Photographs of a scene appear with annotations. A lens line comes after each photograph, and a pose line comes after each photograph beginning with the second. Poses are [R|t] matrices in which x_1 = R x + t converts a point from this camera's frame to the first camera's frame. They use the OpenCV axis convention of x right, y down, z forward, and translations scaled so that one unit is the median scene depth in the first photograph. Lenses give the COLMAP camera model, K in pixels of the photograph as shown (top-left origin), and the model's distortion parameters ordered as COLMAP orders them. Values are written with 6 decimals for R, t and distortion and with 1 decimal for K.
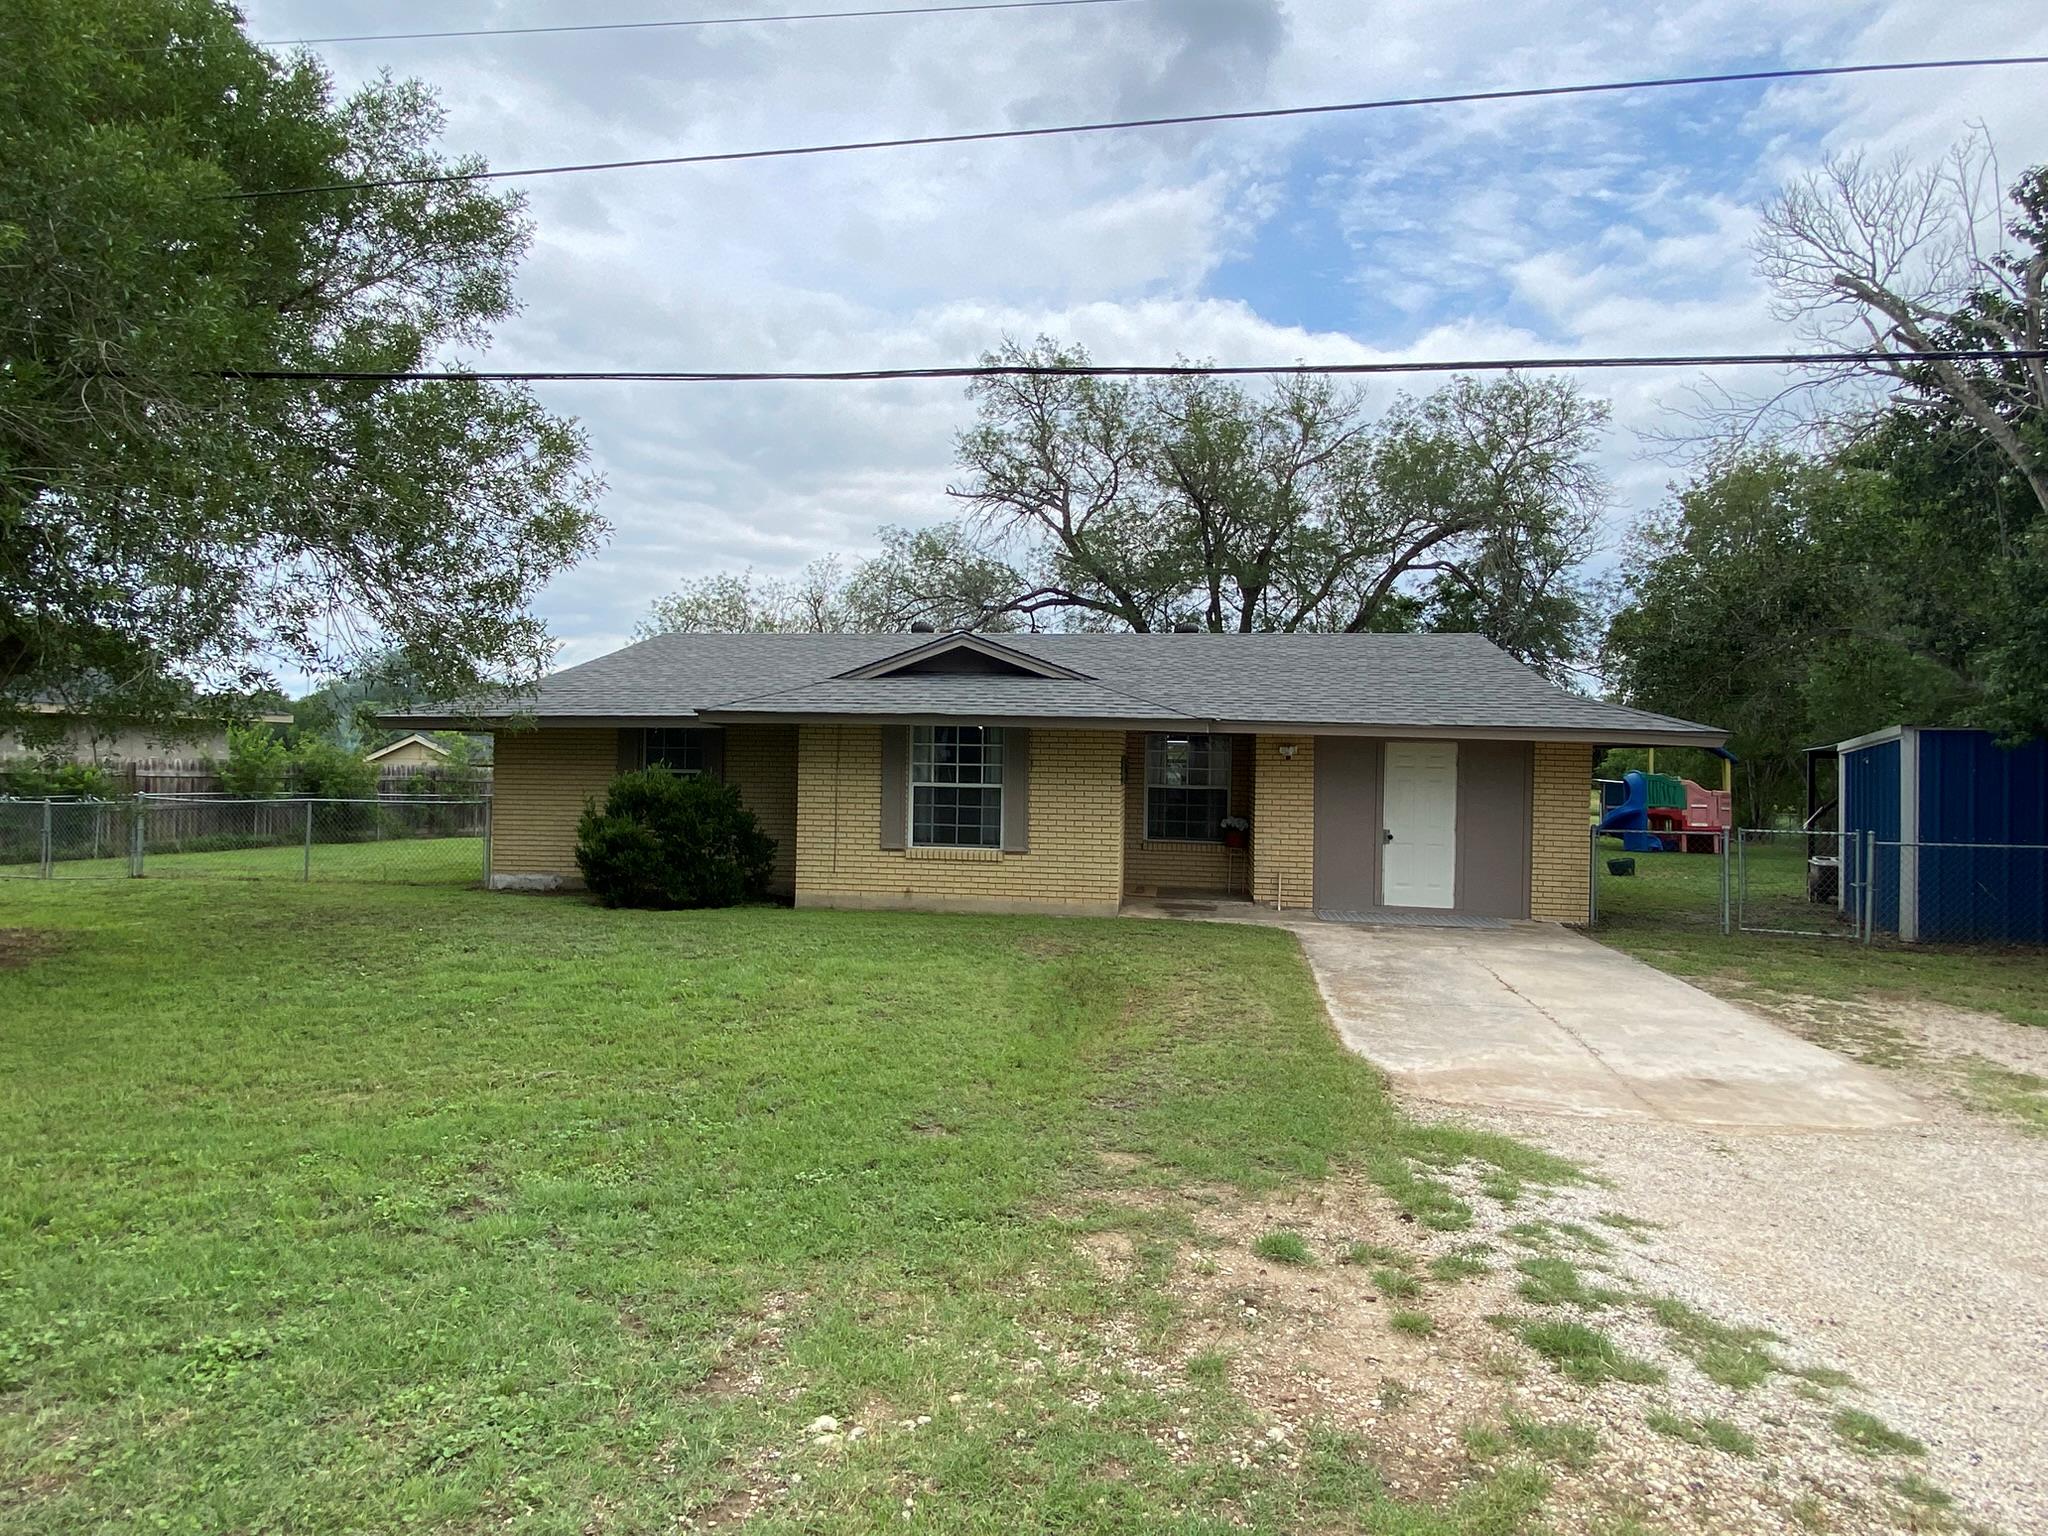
lens RADIAL K [[1076.7, 0, 1024.2], [0, 1076.7, 751.4], [0, 0, 1]] dist [0.007368, -0.006144]
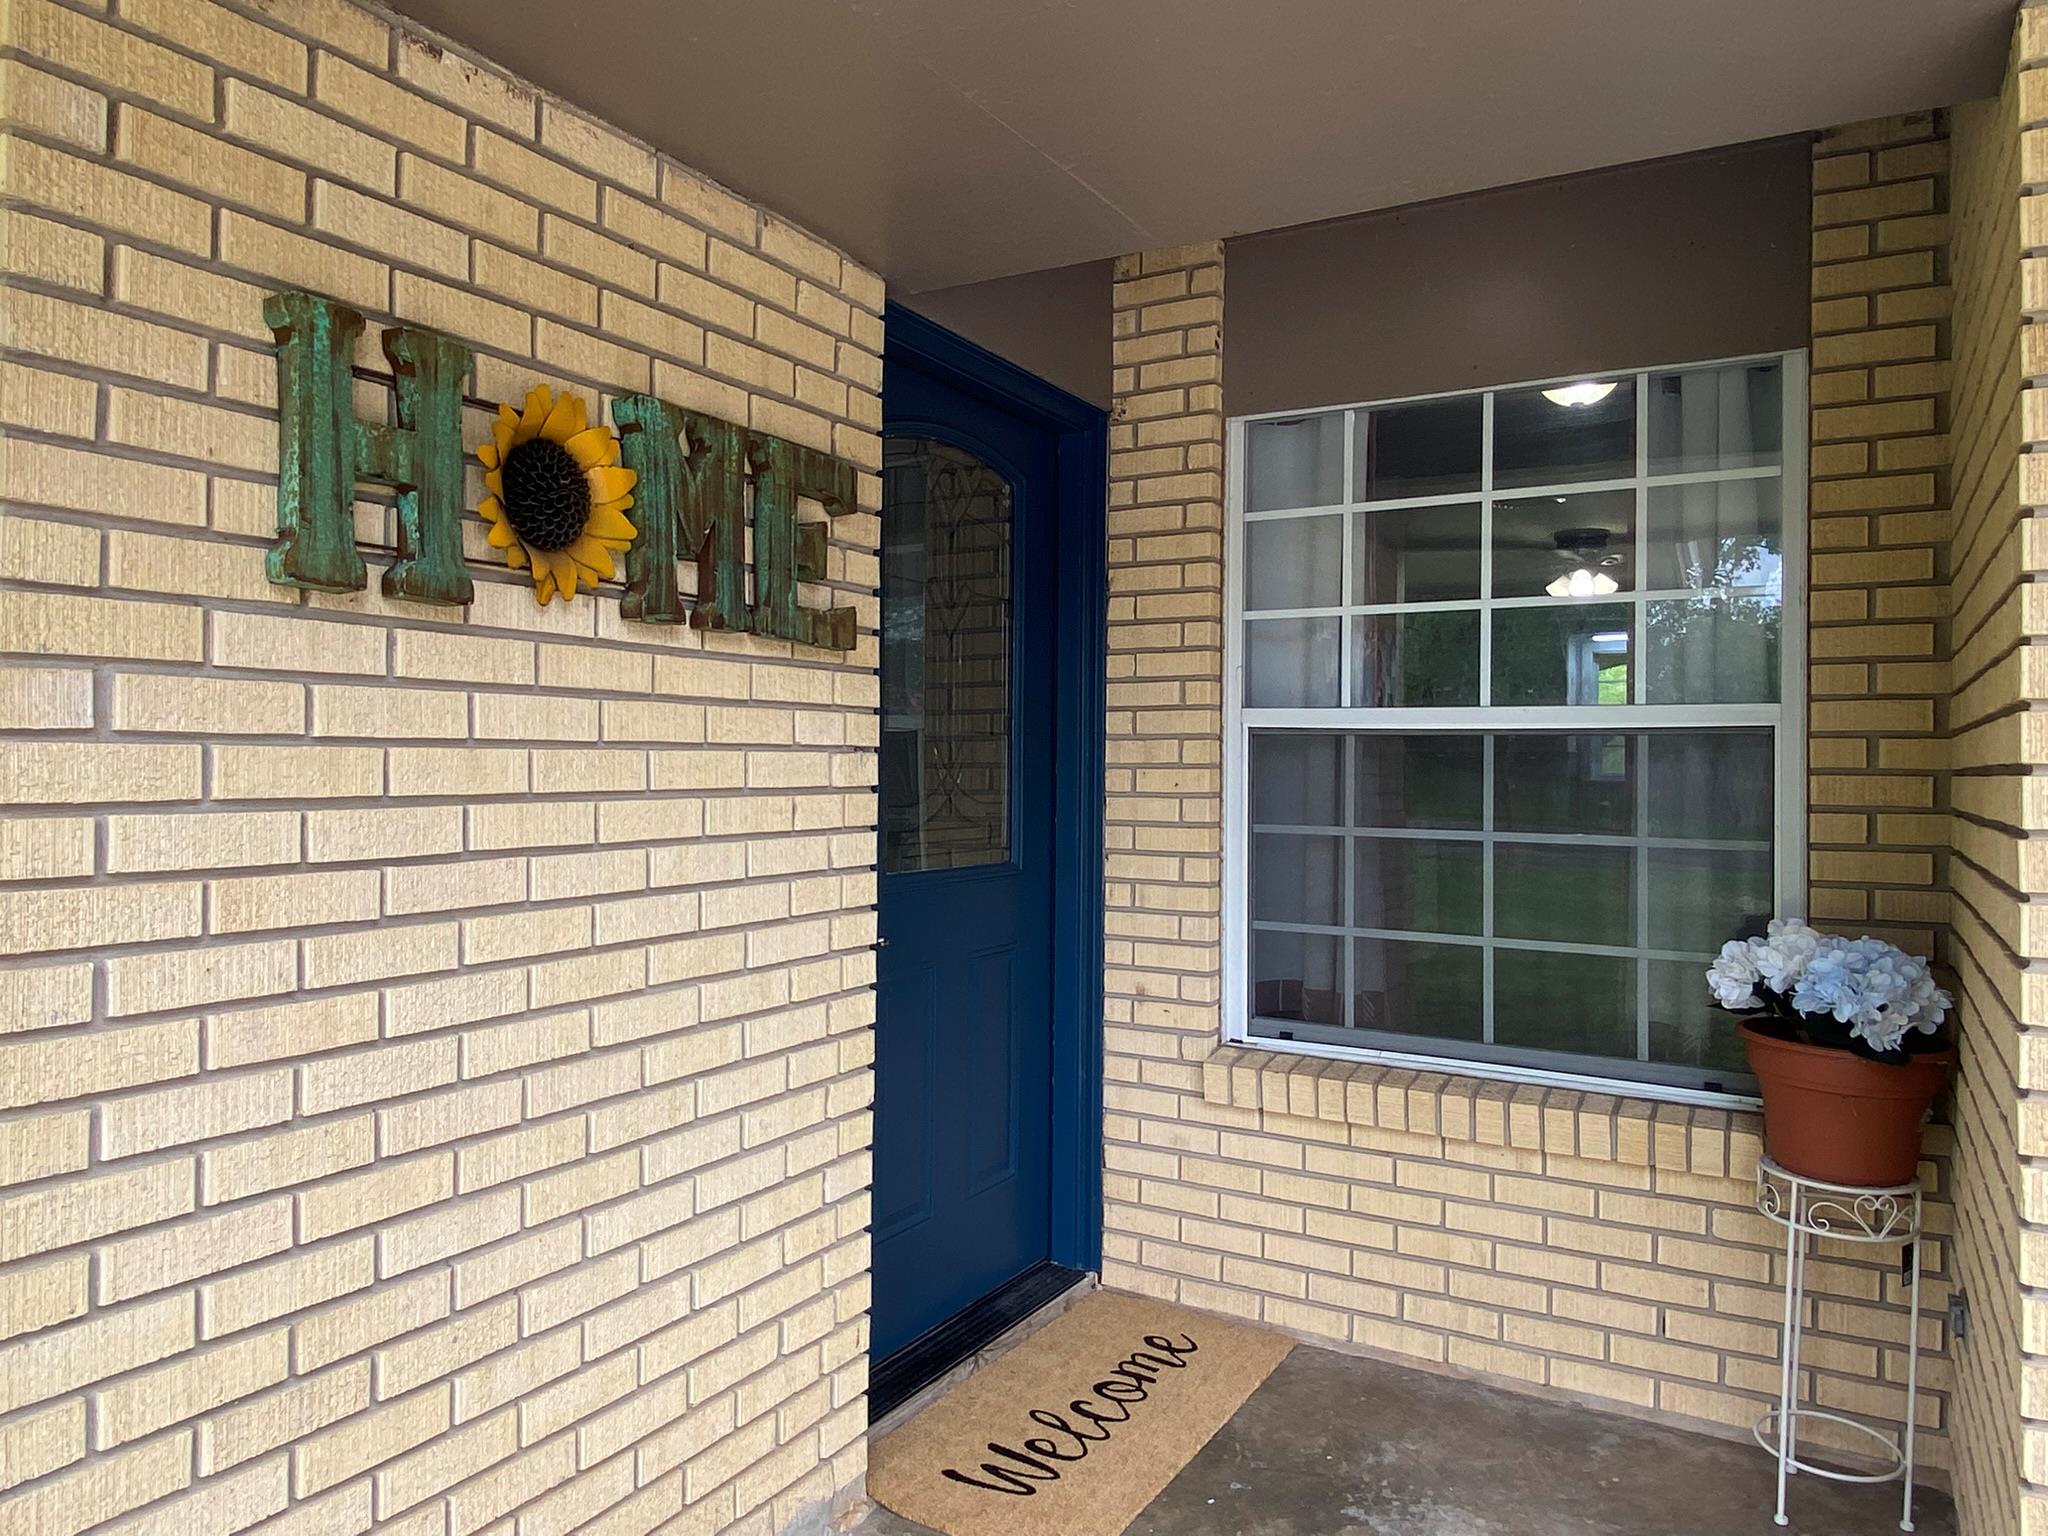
lens RADIAL K [[1384.2, 0, 1016.6], [0, 1384.2, 764.9], [0, 0, 1]] dist [0.059207, 0.000629]
pose [[0.915683, -0.013934, -0.401659, 0.190267], [0.011392, 0.999897, -0.008716, 0.045918], [0.401739, 0.003405, 0.915748, 0.881129]]
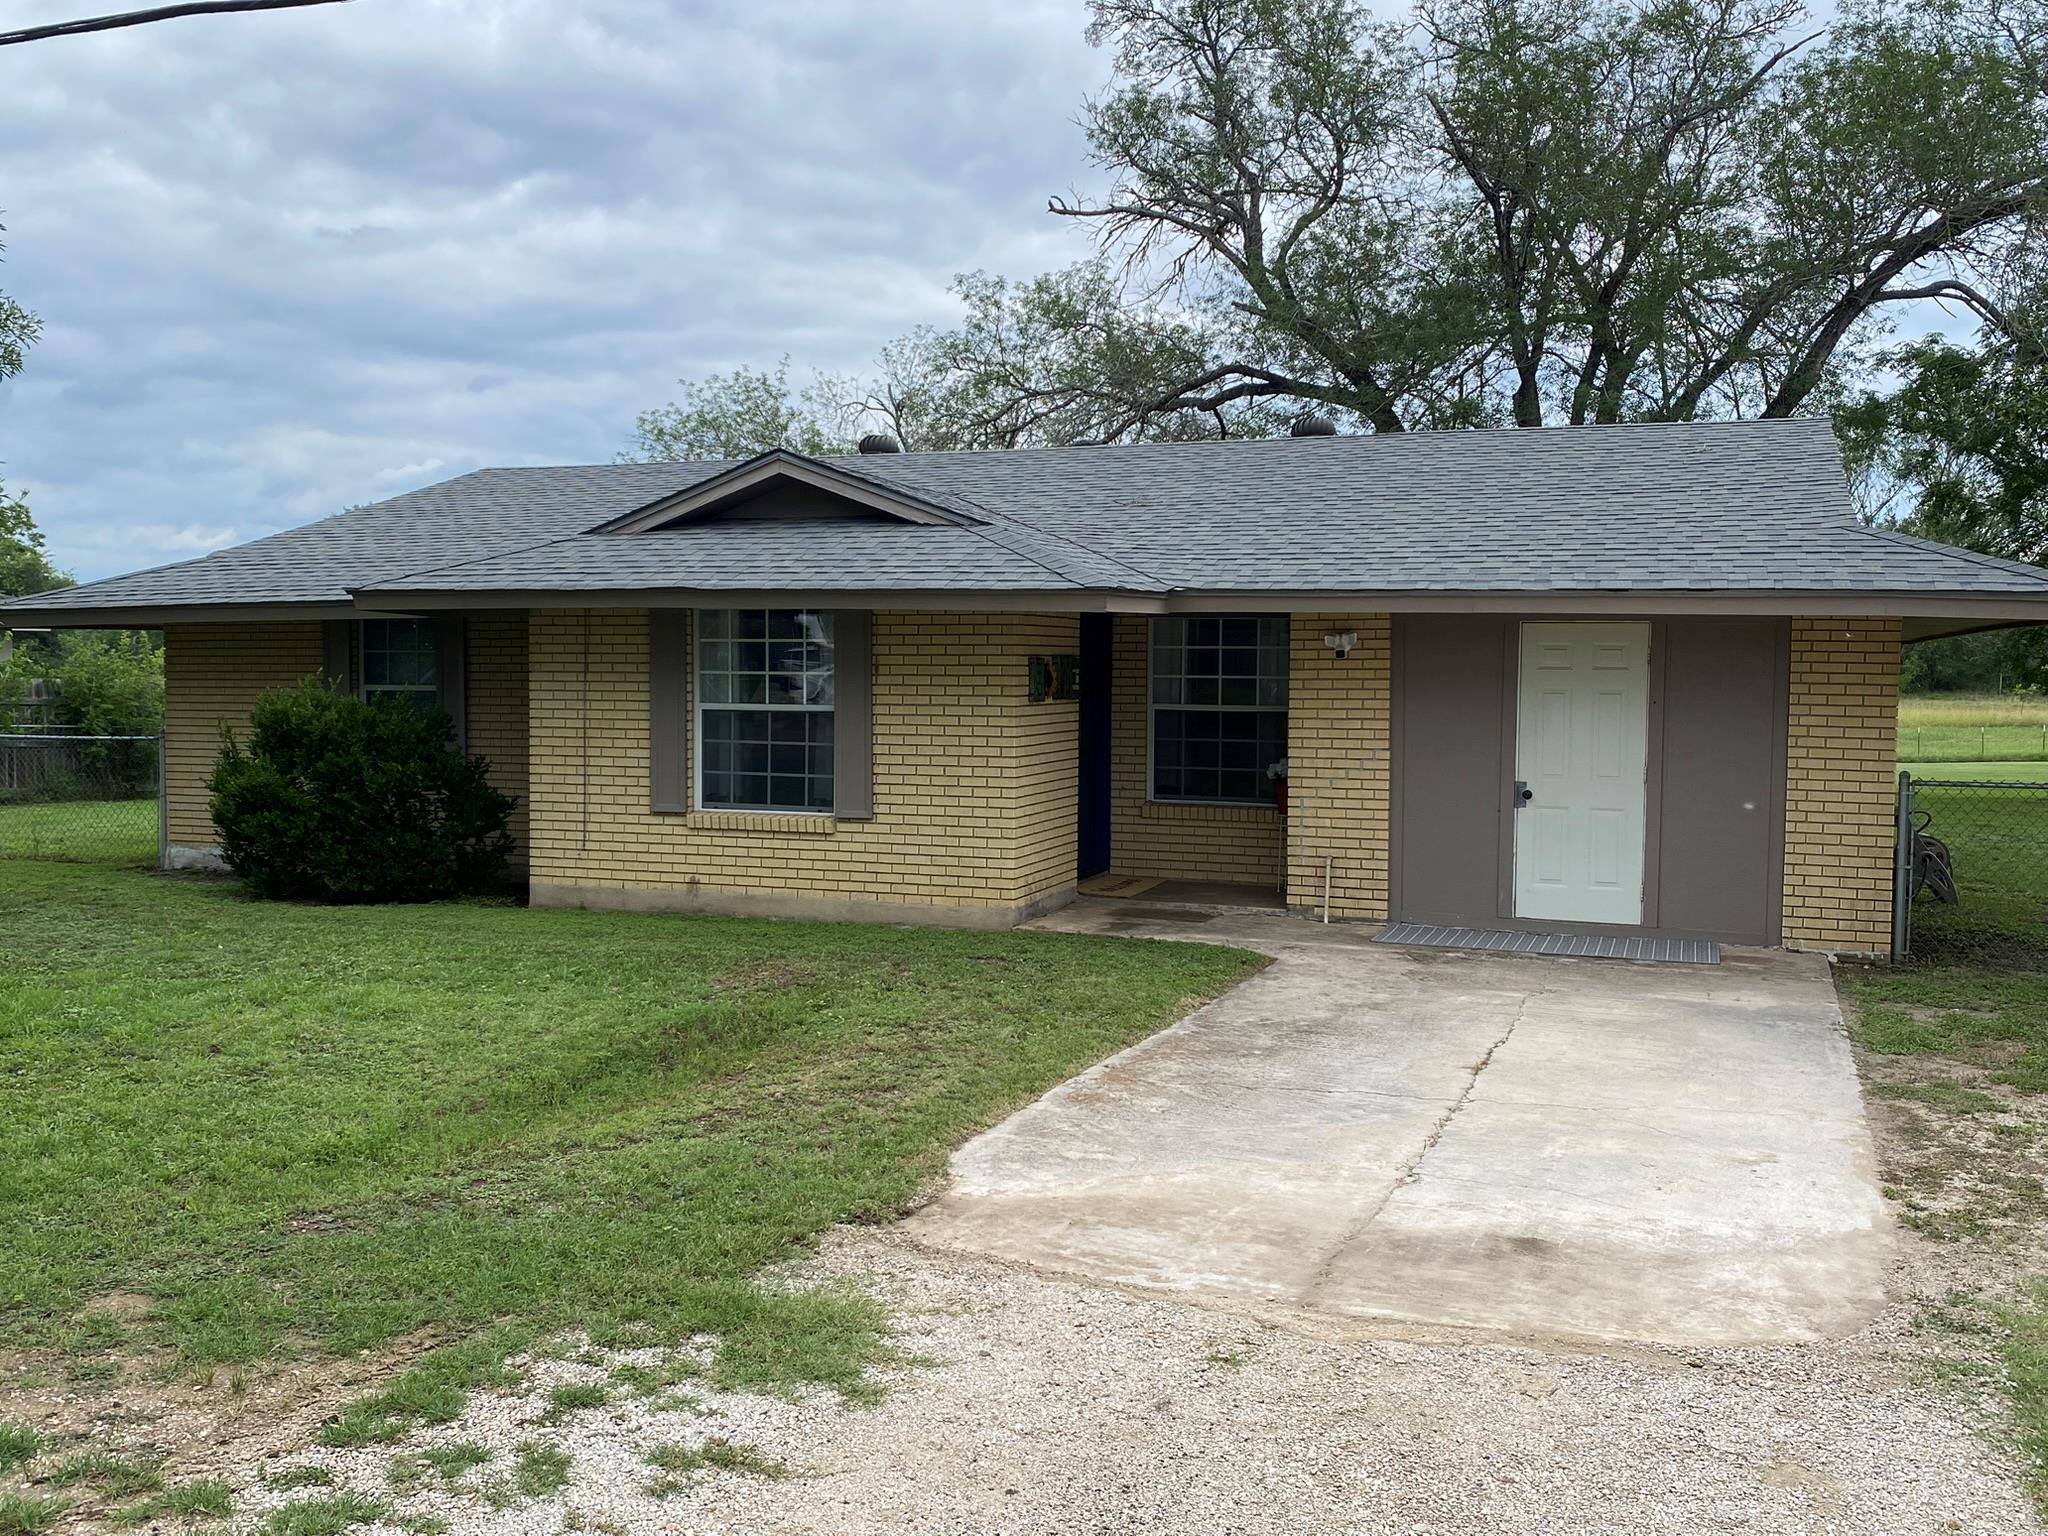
lens RADIAL K [[1808.1, 0, 1028.8], [0, 1808.1, 783.0], [0, 0, 1]] dist [0.011240, -0.006102]
pose [[0.978242, 0.001951, -0.207456, 0.281709], [0.012852, 0.997466, 0.069981, 0.004759], [0.207067, -0.071125, 0.975738, 0.039160]]
